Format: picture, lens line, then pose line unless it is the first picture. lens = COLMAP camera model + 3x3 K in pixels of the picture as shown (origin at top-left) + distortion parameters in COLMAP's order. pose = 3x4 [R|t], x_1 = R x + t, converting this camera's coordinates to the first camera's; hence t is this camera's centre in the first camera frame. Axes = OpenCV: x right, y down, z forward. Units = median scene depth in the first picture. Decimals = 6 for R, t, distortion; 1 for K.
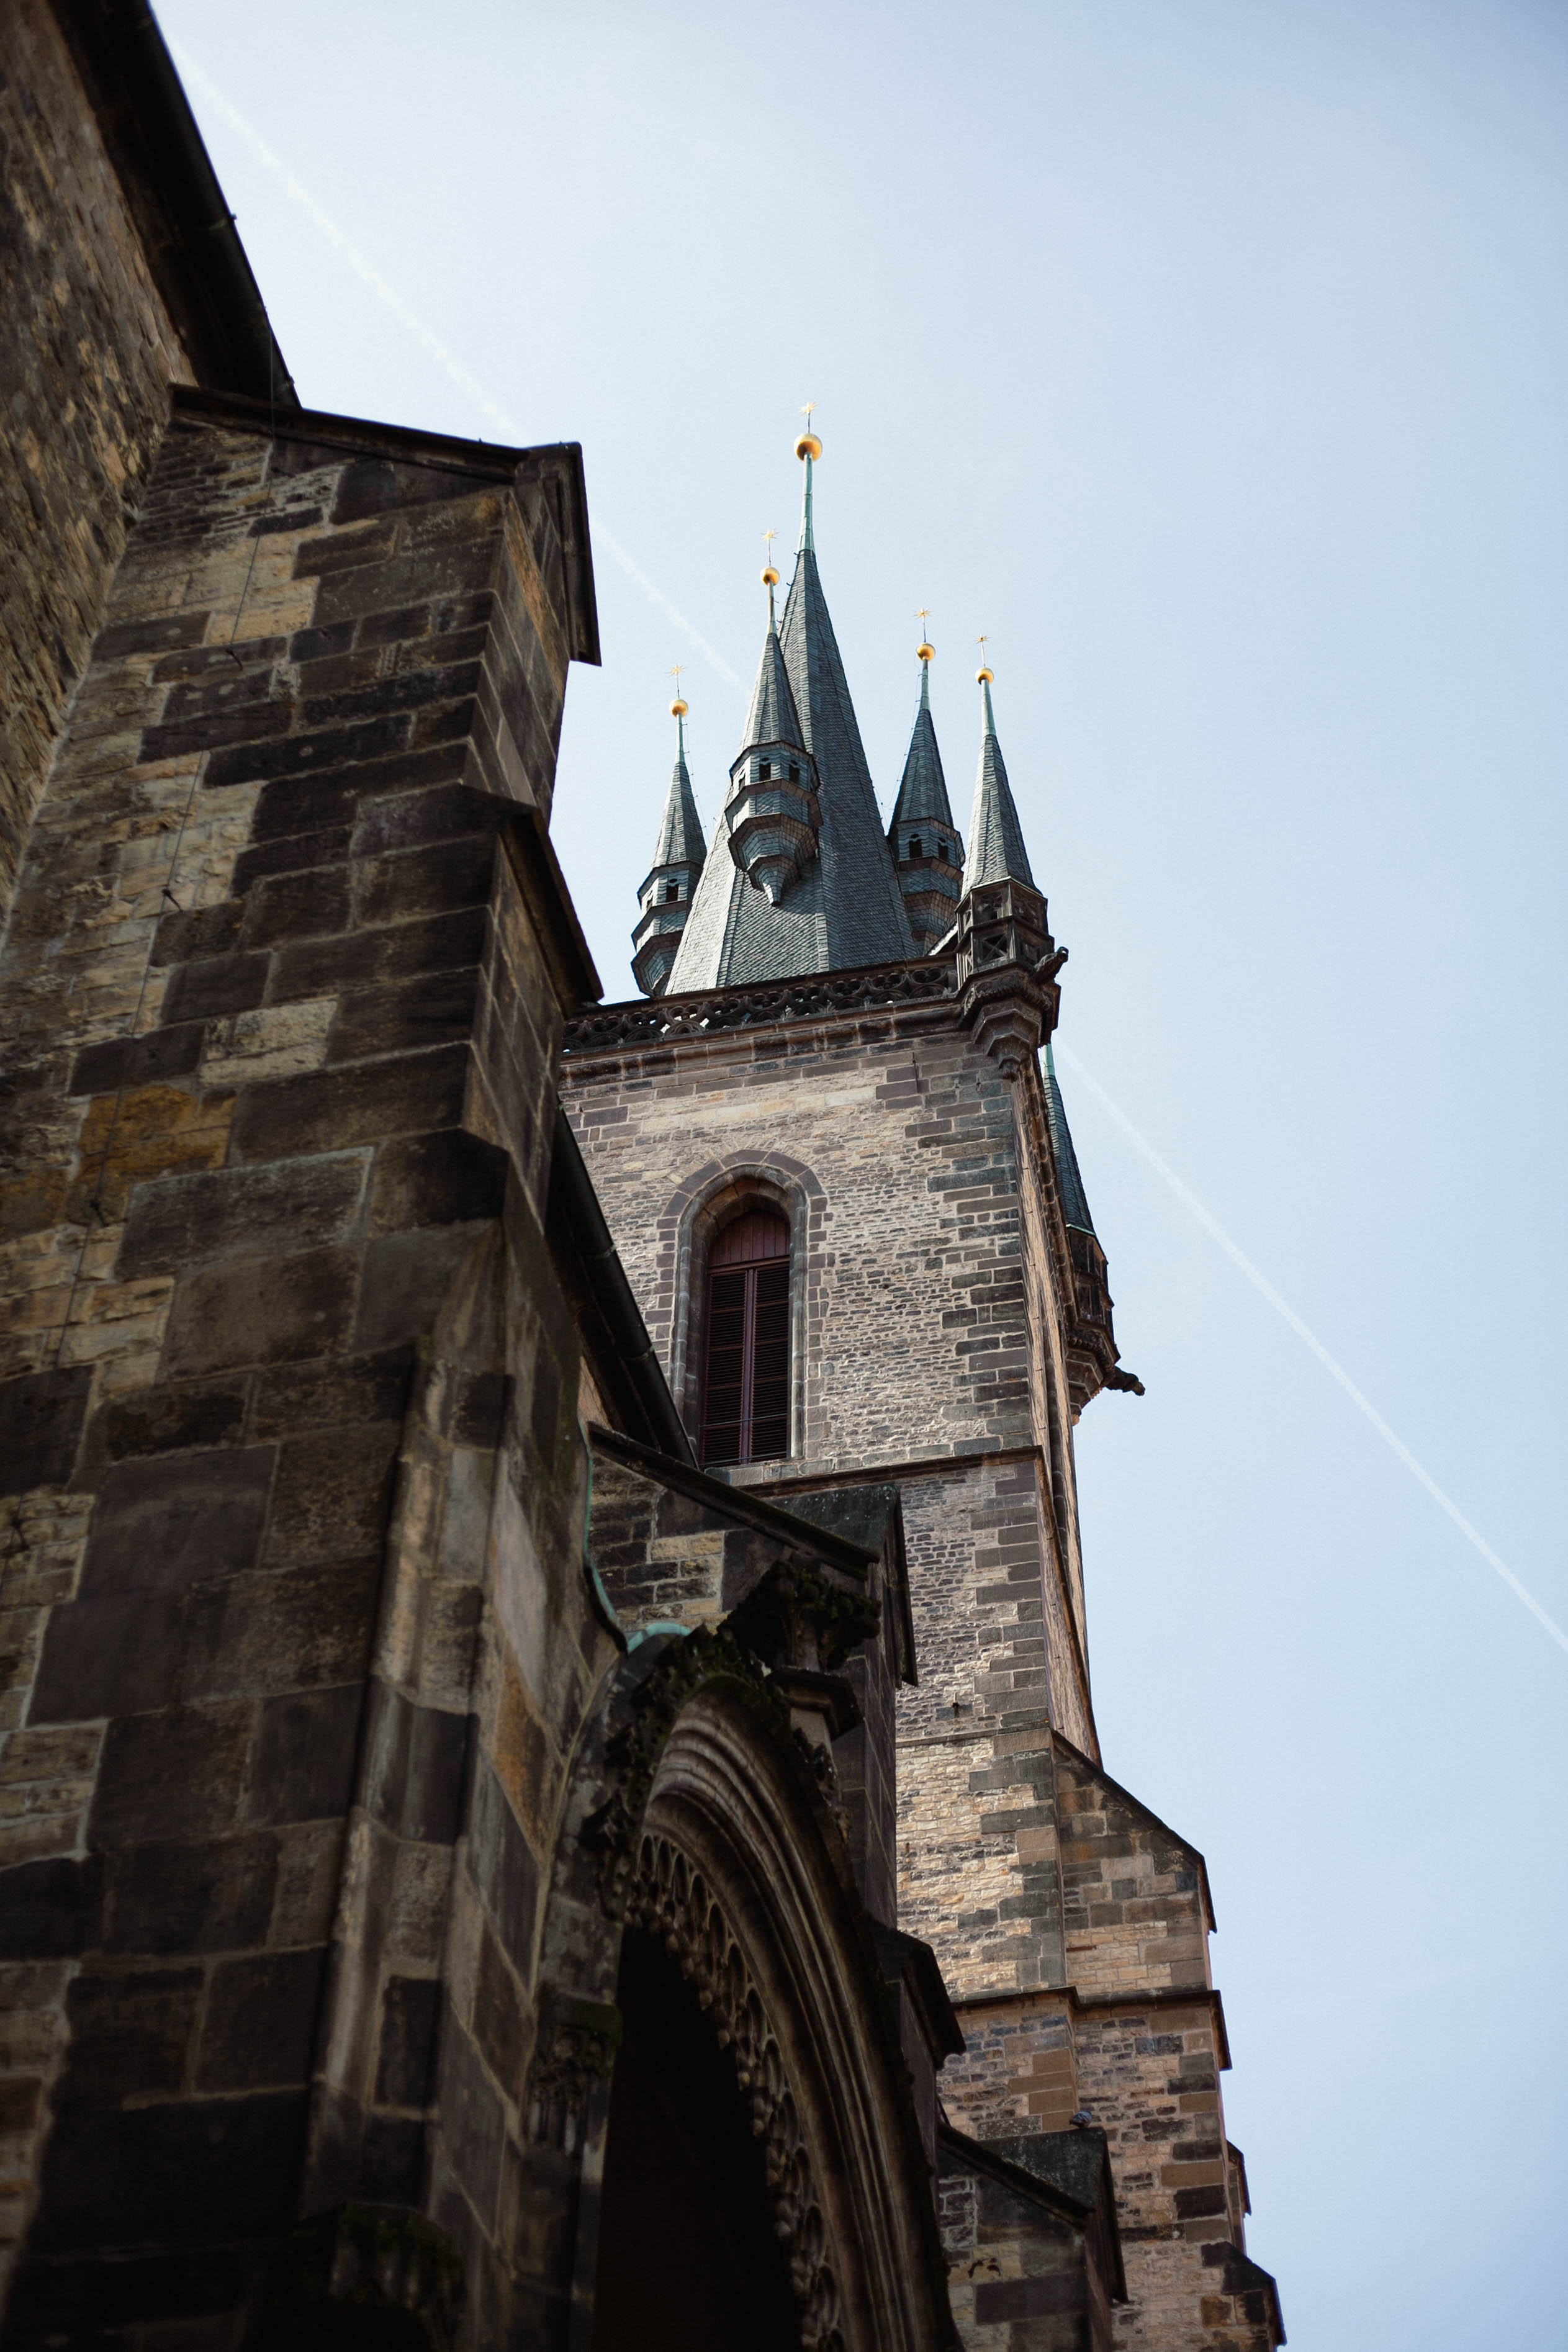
lens RADIAL K [[3435.8, 0, 787.3], [0, 3435.8, 1176.9], [0, 0, 1]] dist [-0.103751, 0.000000]
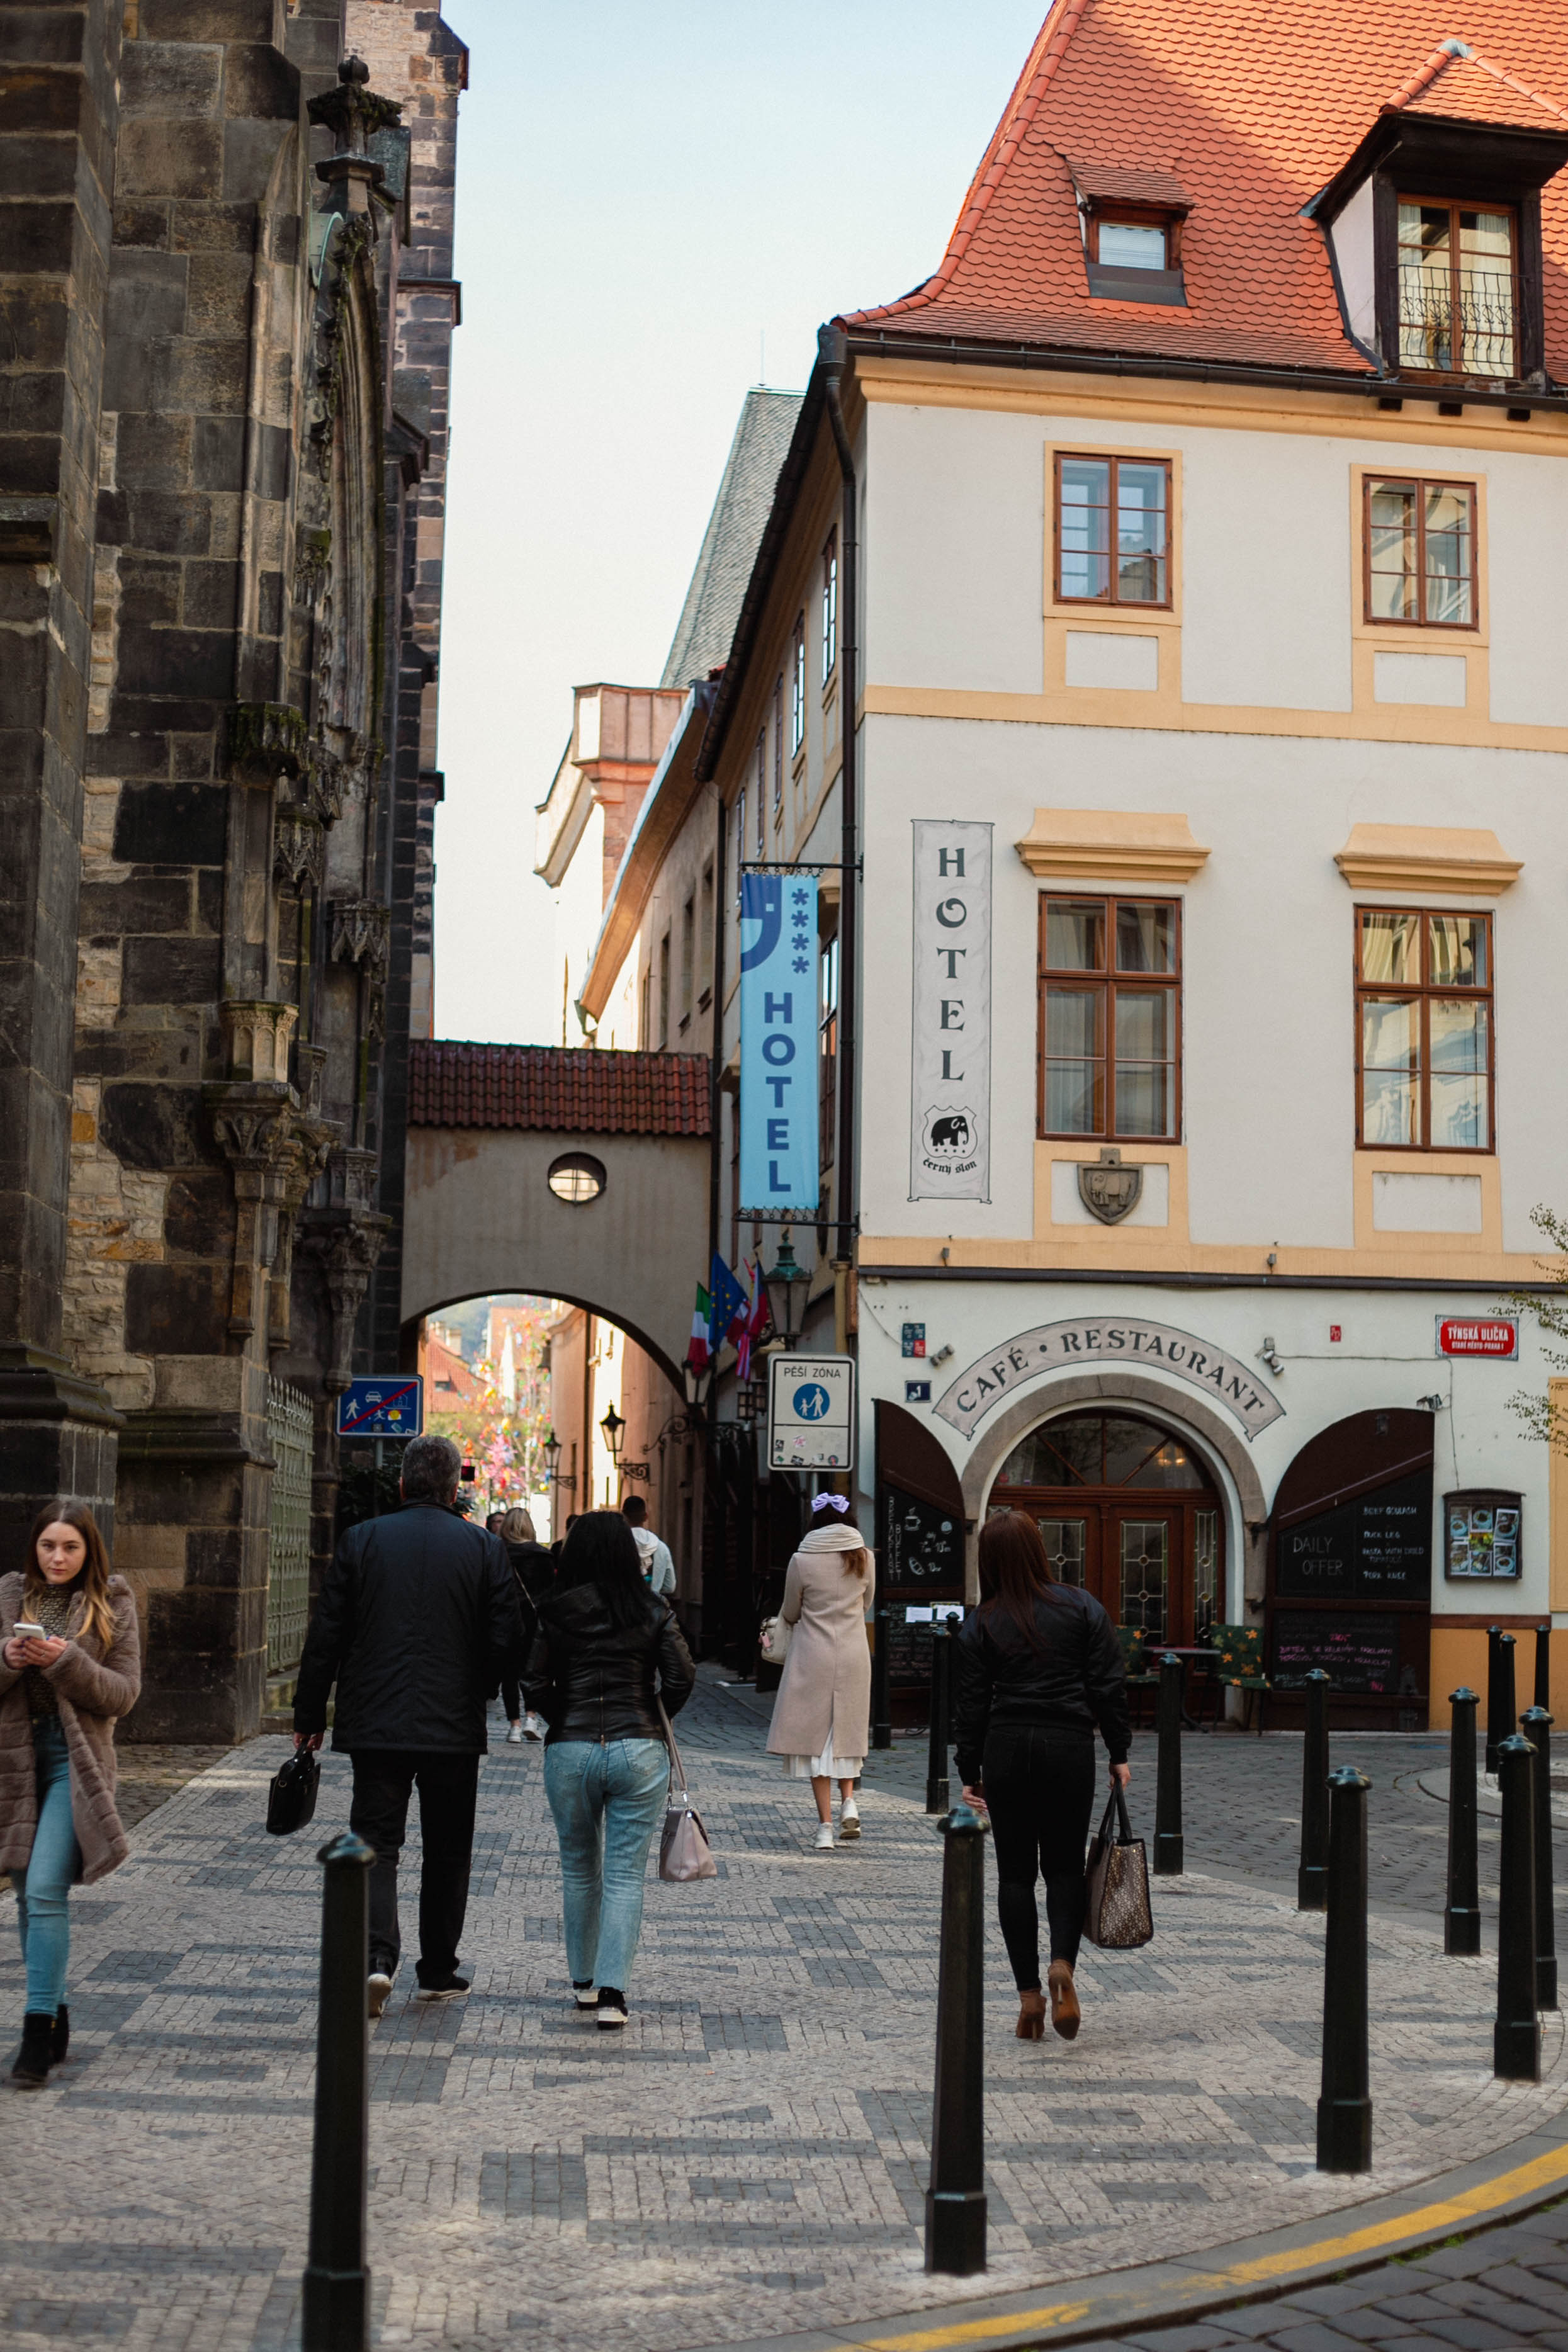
lens RADIAL K [[3435.6, 0, 783.6], [0, 3435.6, 1173.8], [0, 0, 1]] dist [-0.103751, 0.000000]
pose [[0.958182, 0.035150, 0.283992, -0.390753], [-0.220318, 0.723930, 0.653747, -0.988380], [-0.182611, -0.688977, 0.701401, -0.905198]]
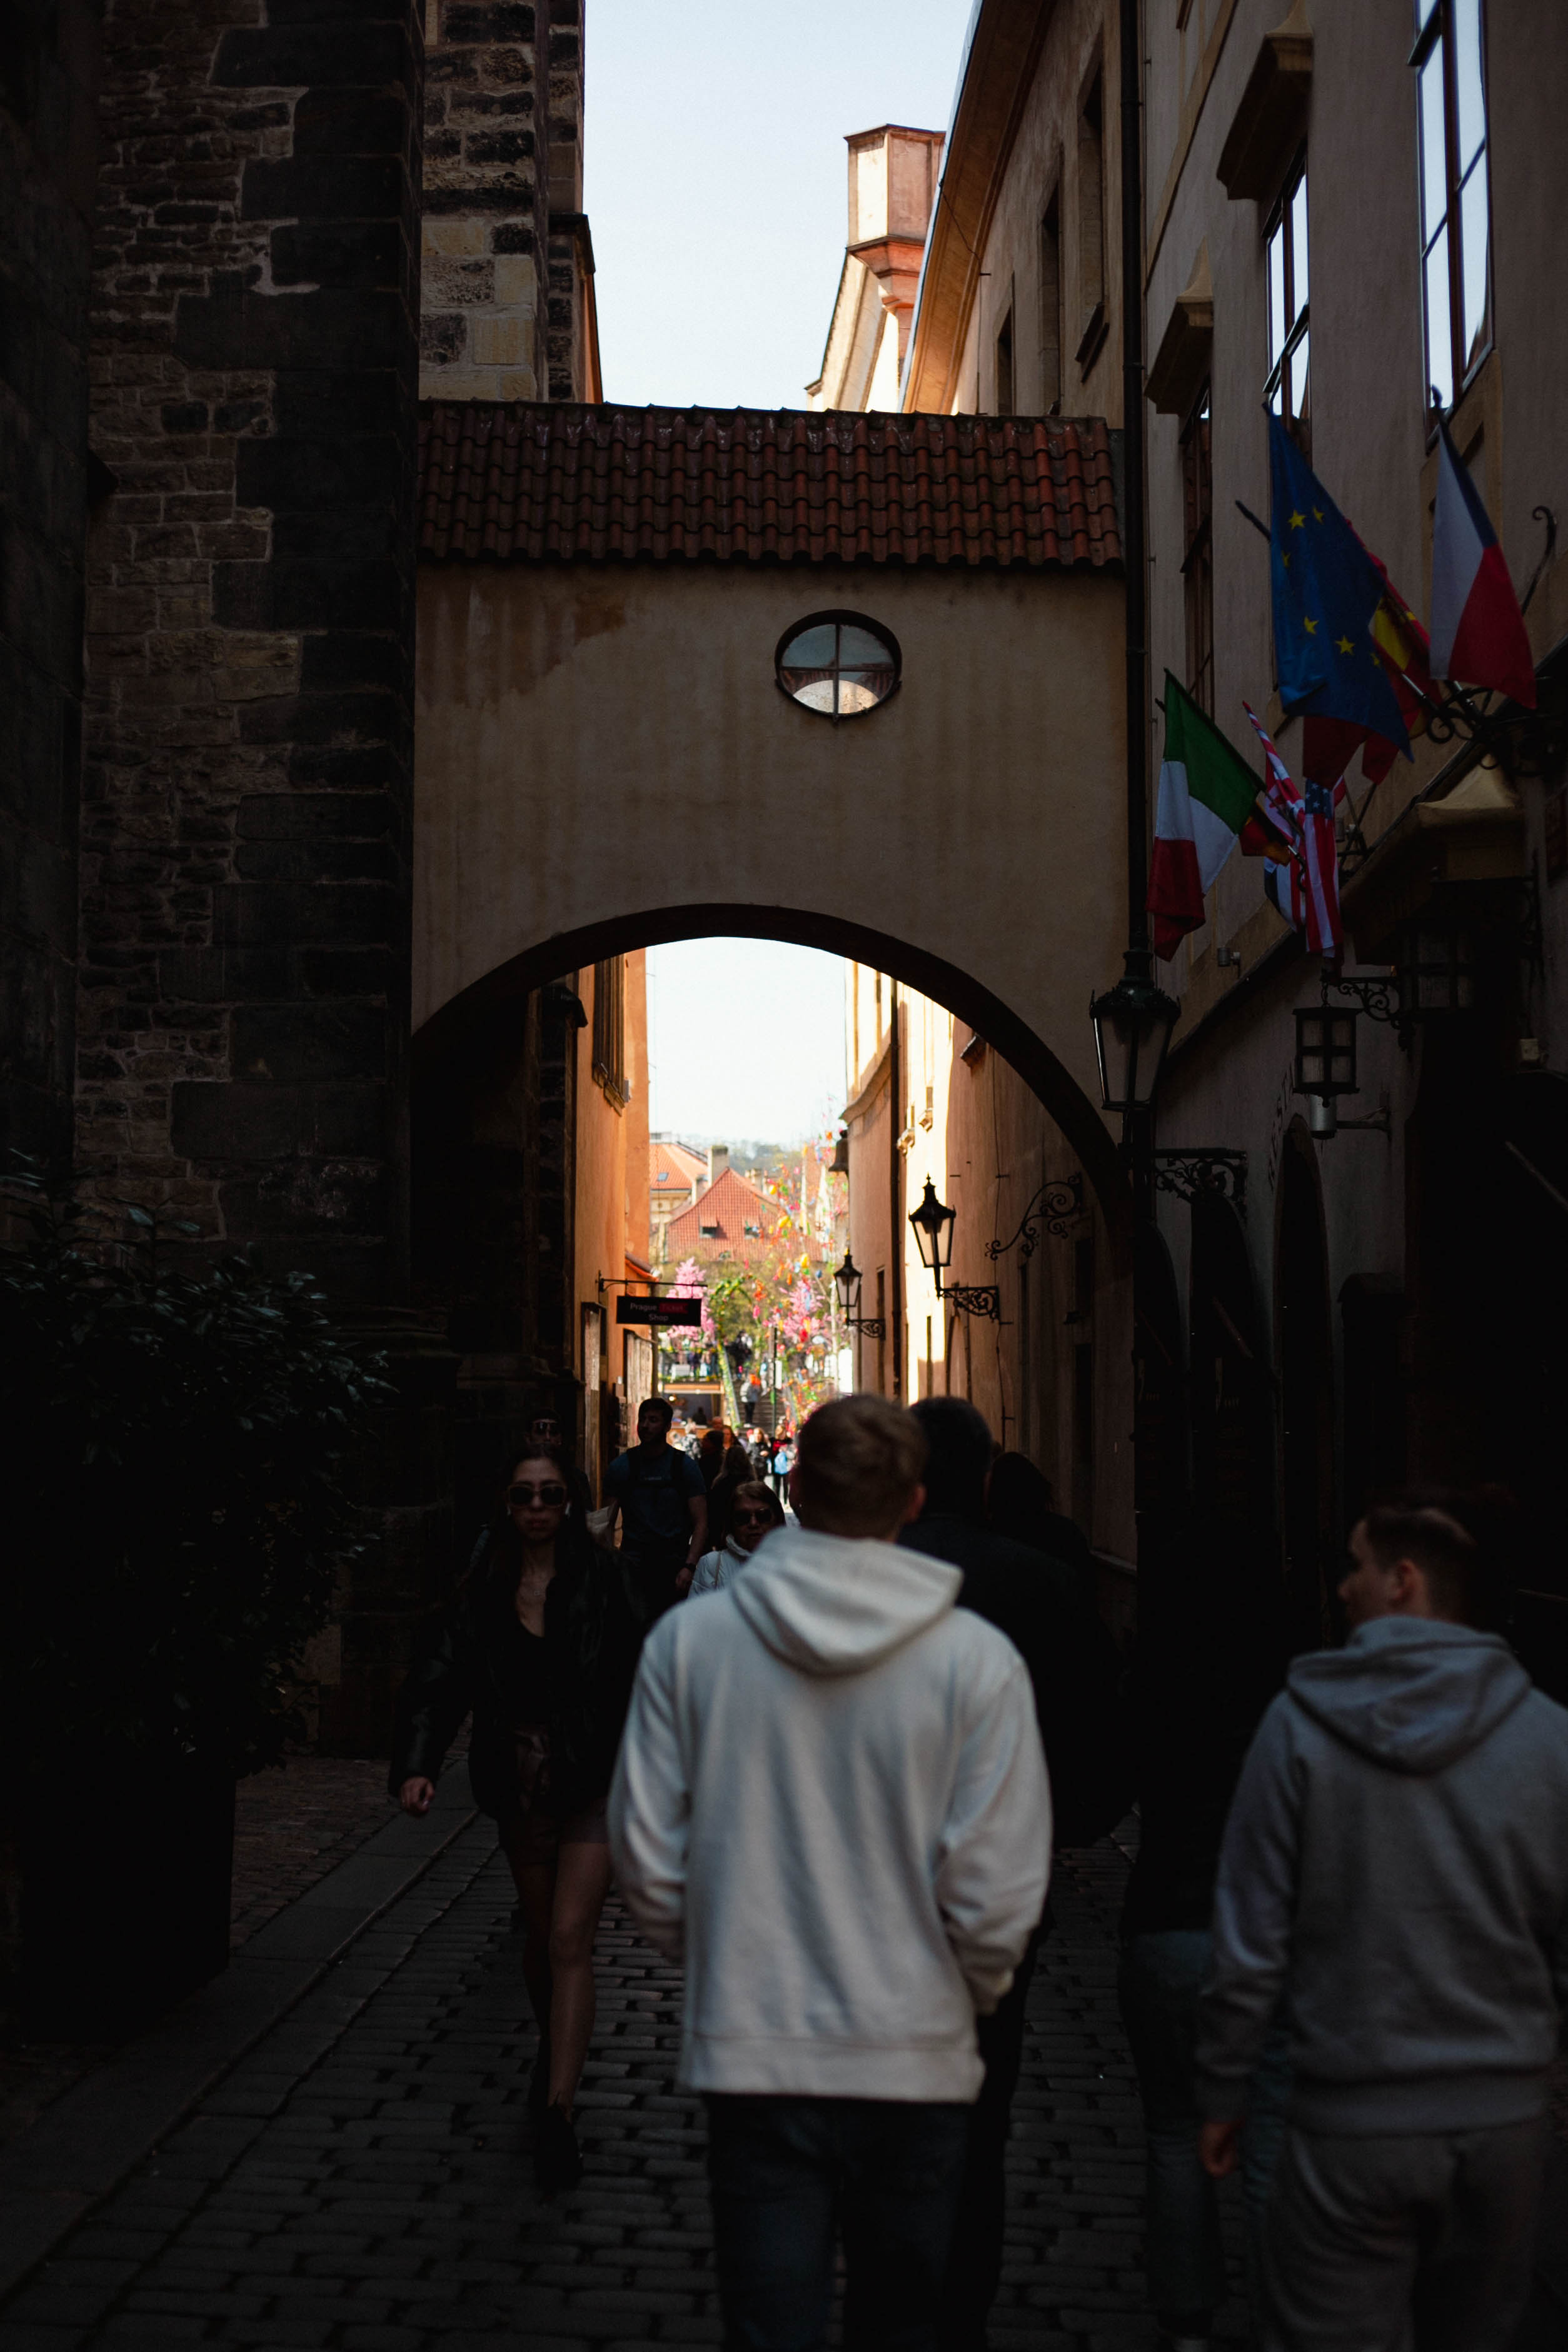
lens RADIAL K [[3435.8, 0, 783.0], [0, 3435.8, 1177.9], [0, 0, 1]] dist [-0.103751, 0.000000]
pose [[0.981241, 0.000090, 0.192785, -0.210555], [-0.137914, 0.699062, 0.701636, -0.443507], [-0.134705, -0.715061, 0.685960, -0.426939]]
